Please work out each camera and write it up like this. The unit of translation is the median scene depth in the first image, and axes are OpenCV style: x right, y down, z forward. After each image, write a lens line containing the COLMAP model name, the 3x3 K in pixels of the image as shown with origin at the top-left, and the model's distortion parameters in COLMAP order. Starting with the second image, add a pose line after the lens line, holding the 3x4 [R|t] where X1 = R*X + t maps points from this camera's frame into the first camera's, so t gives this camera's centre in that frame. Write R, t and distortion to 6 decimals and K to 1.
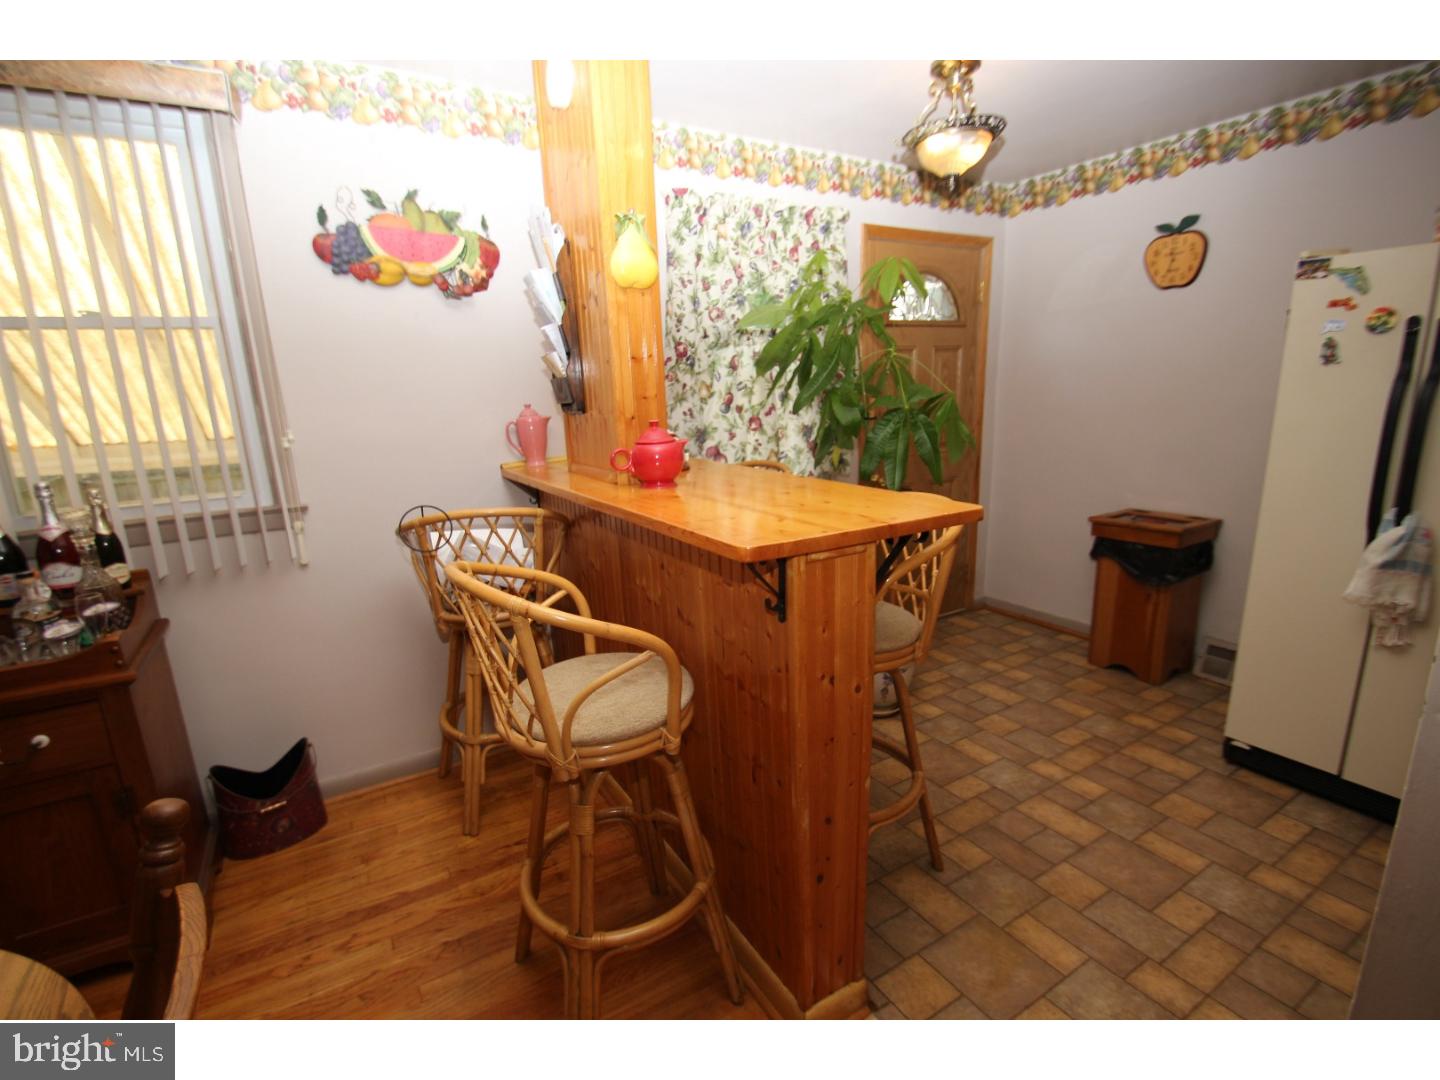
lens RADIAL K [[666.7, 0, 701.7], [0, 666.7, 546.7], [0, 0, 1]] dist [0.020578, -0.022720]
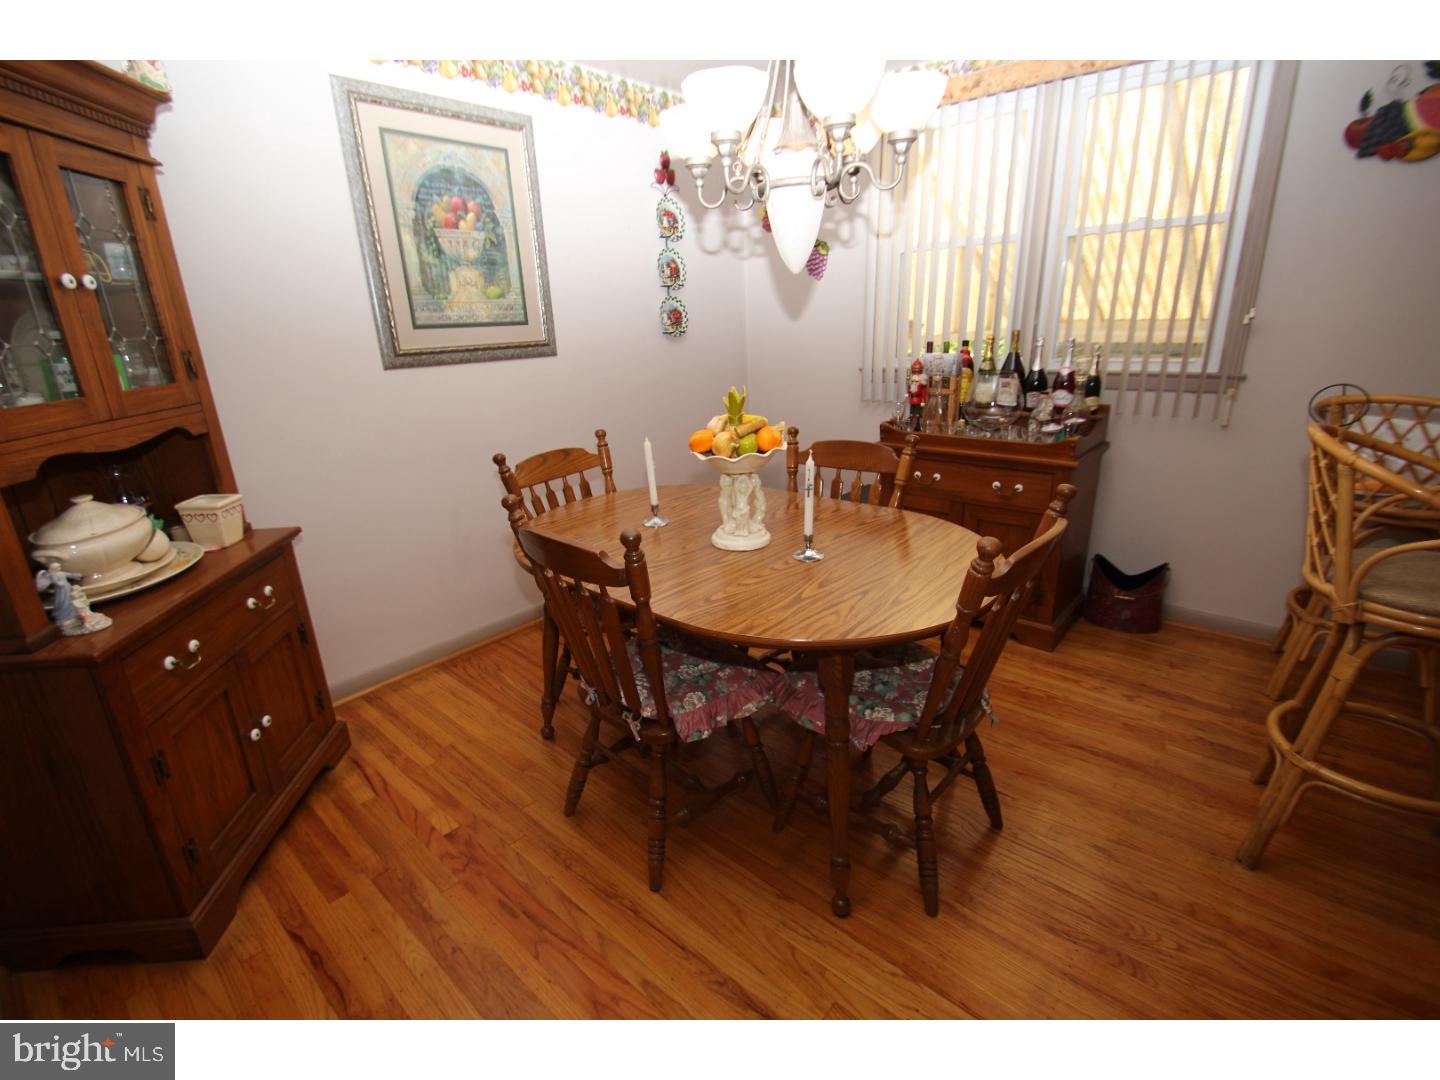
lens RADIAL K [[666.7, 0, 701.7], [0, 666.7, 546.7], [0, 0, 1]] dist [0.020578, -0.022720]
pose [[0.302718, 0.343120, -0.889174, 0.295766], [-0.188033, 0.936112, 0.297217, 0.057085], [0.934348, 0.077221, 0.347896, -0.303722]]
